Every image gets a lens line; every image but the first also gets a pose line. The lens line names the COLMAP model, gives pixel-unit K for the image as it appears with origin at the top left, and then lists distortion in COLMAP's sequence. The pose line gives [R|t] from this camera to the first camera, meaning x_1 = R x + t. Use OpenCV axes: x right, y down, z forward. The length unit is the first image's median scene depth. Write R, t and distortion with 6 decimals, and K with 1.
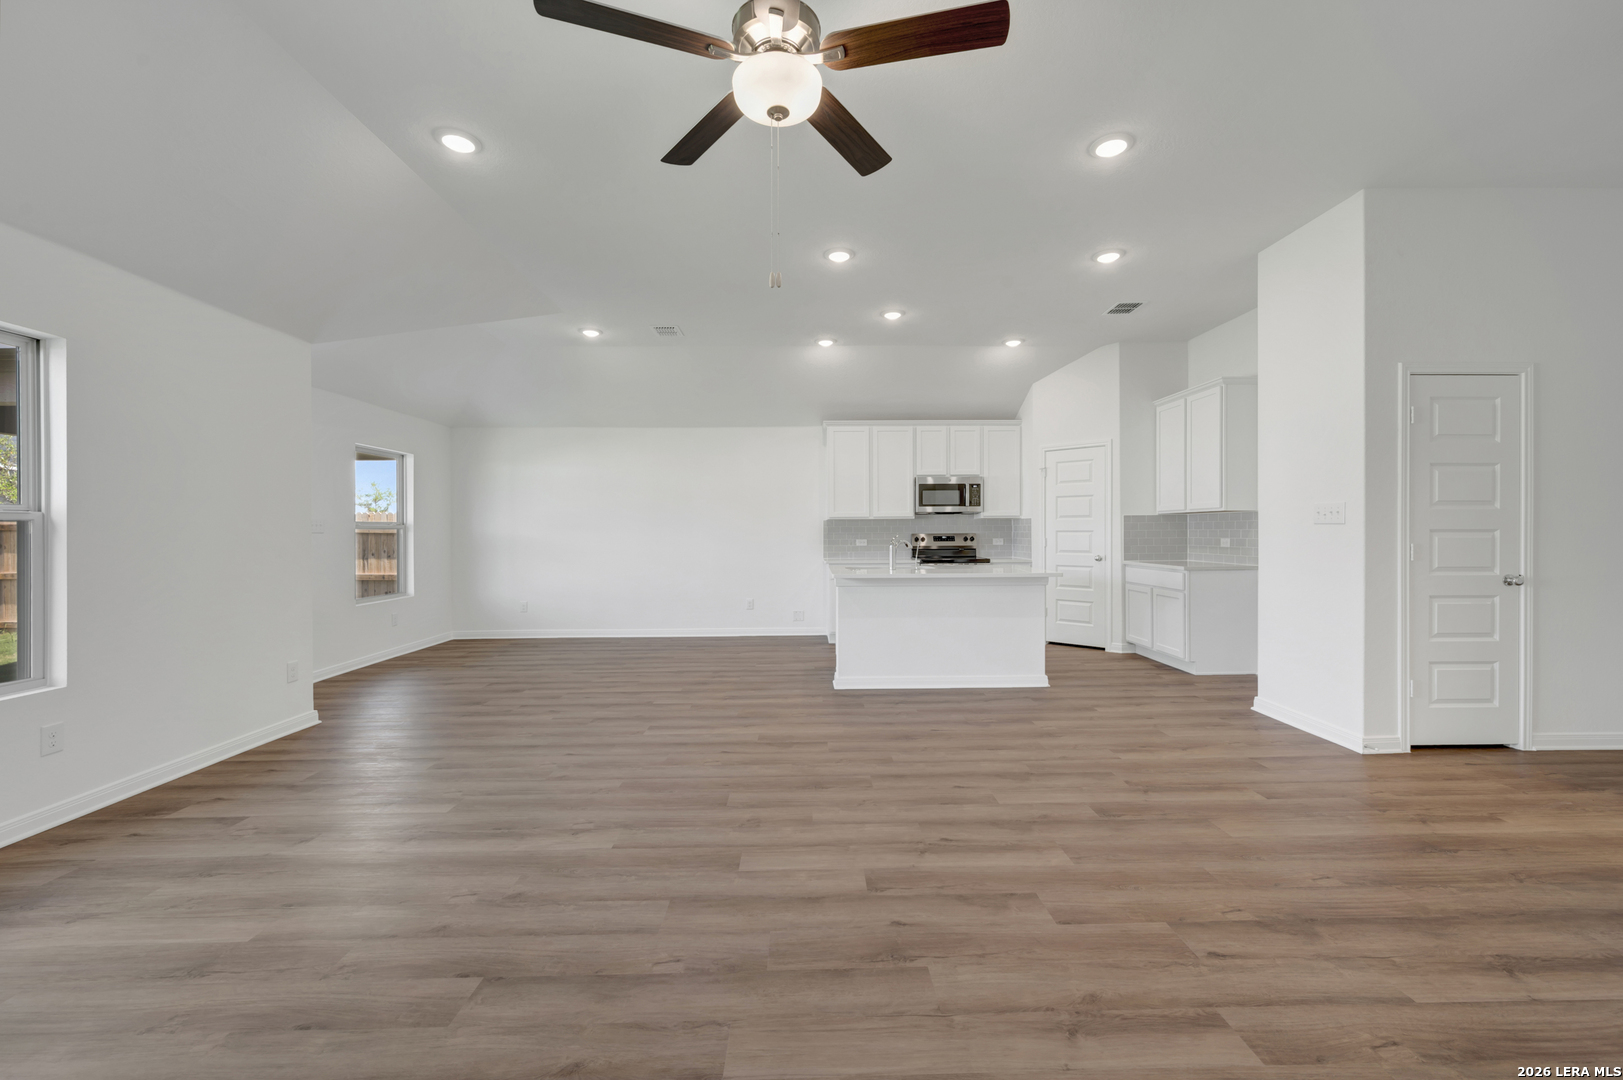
lens RADIAL K [[643.7, 0, 813.1], [0, 643.7, 530.6], [0, 0, 1]] dist [0.001672, -0.000188]
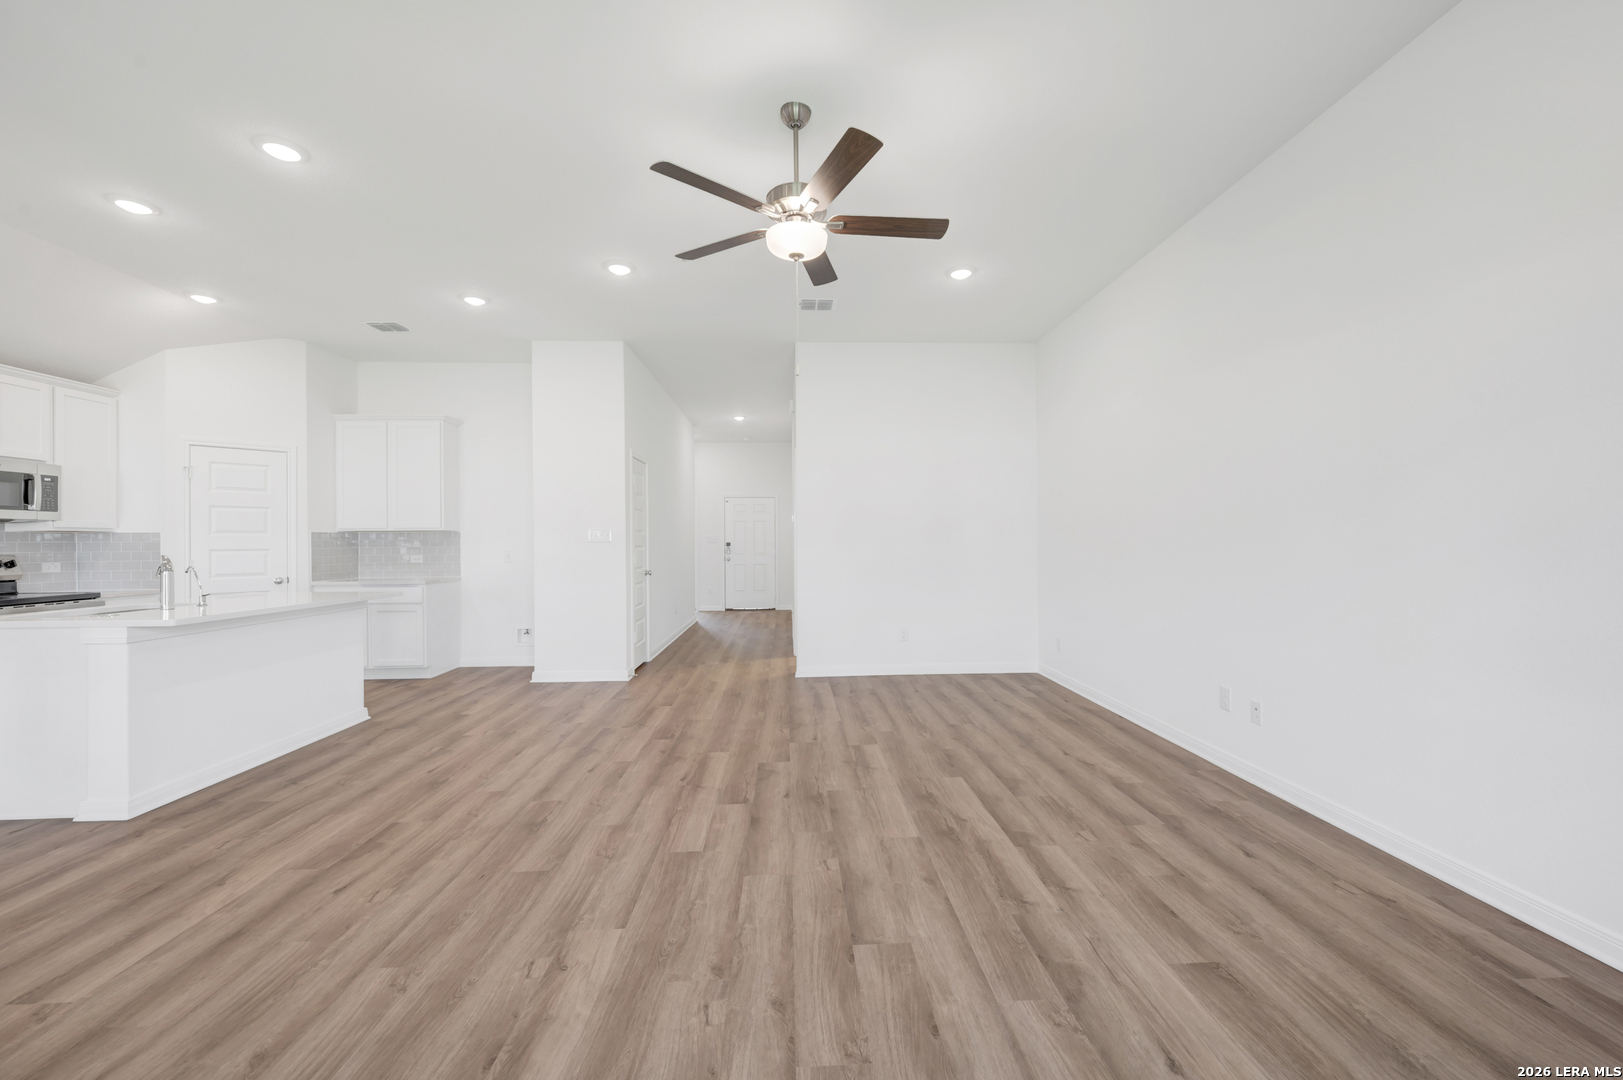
lens RADIAL K [[641.8, 0, 820.9], [0, 641.8, 548.5], [0, 0, 1]] dist [-0.000725, -0.000467]
pose [[-0.033333, -0.002570, 0.999441, -1.042774], [0.004939, 0.999984, 0.002736, 0.001298], [-0.999432, 0.005027, -0.033320, 0.700961]]
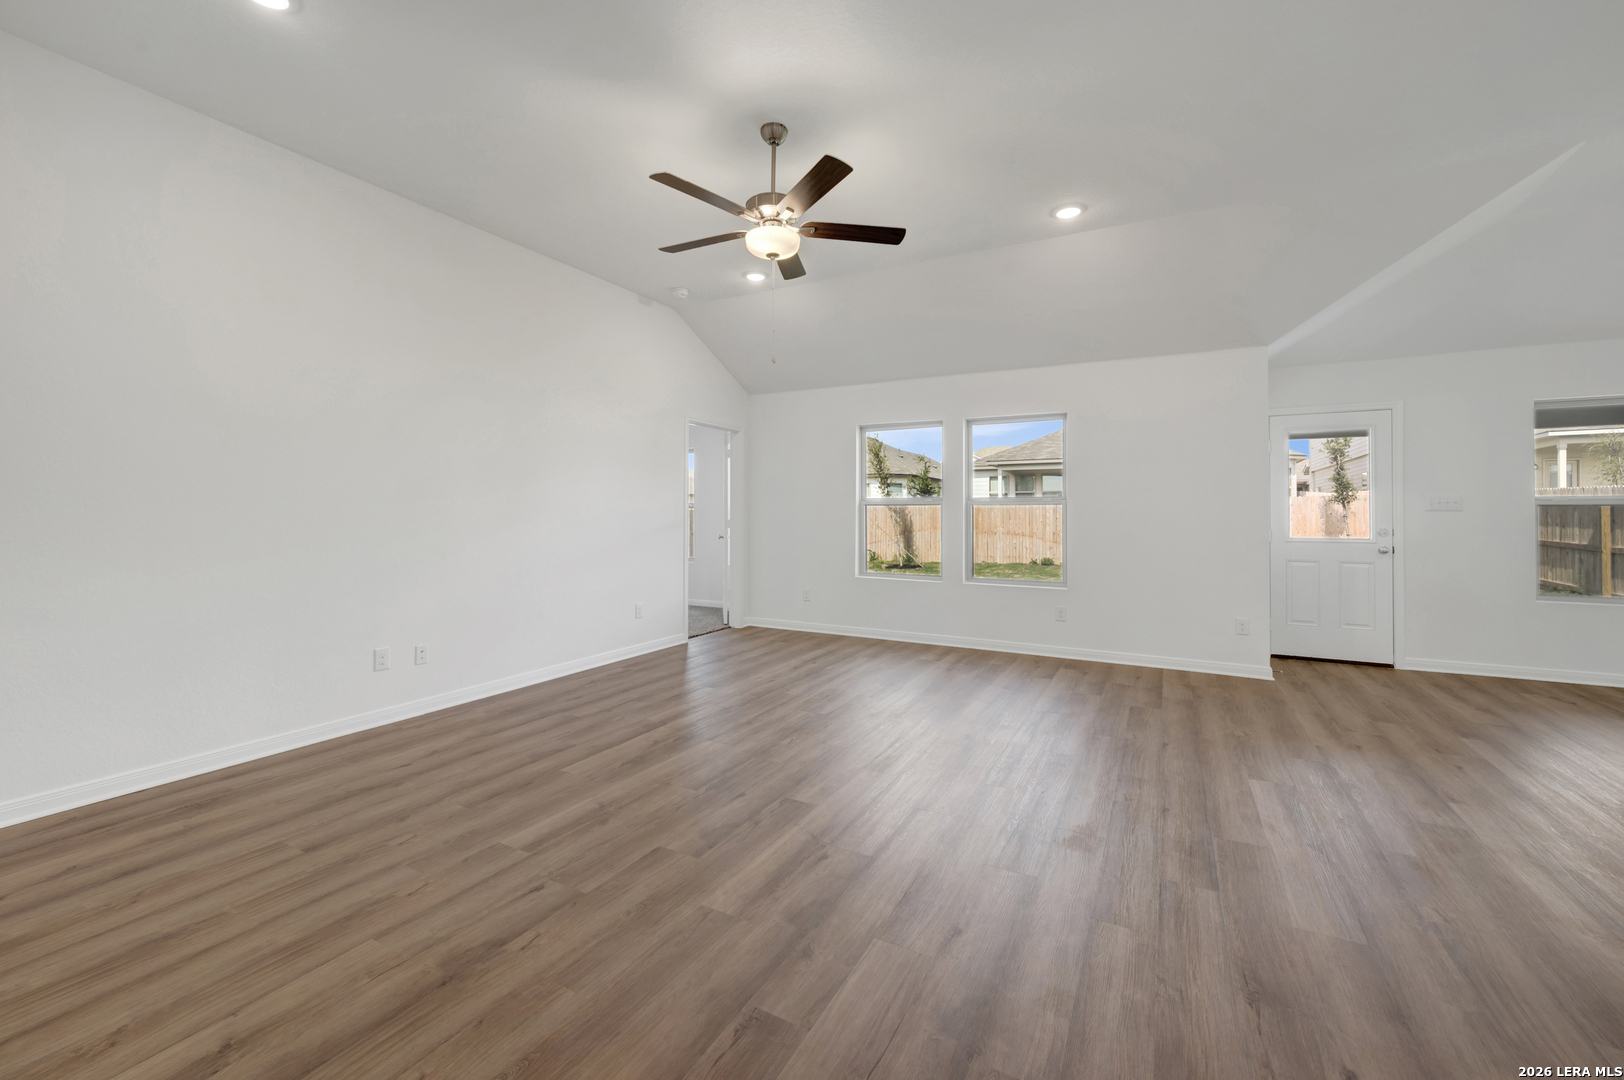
lens RADIAL K [[647.9, 0, 823.7], [0, 647.9, 501.8], [0, 0, 1]] dist [0.000026, -0.000048]
pose [[-0.482031, -0.011145, -0.876083, 0.925693], [0.005806, 0.999857, -0.015914, 0.000802], [0.876135, -0.012757, -0.481897, 1.333286]]
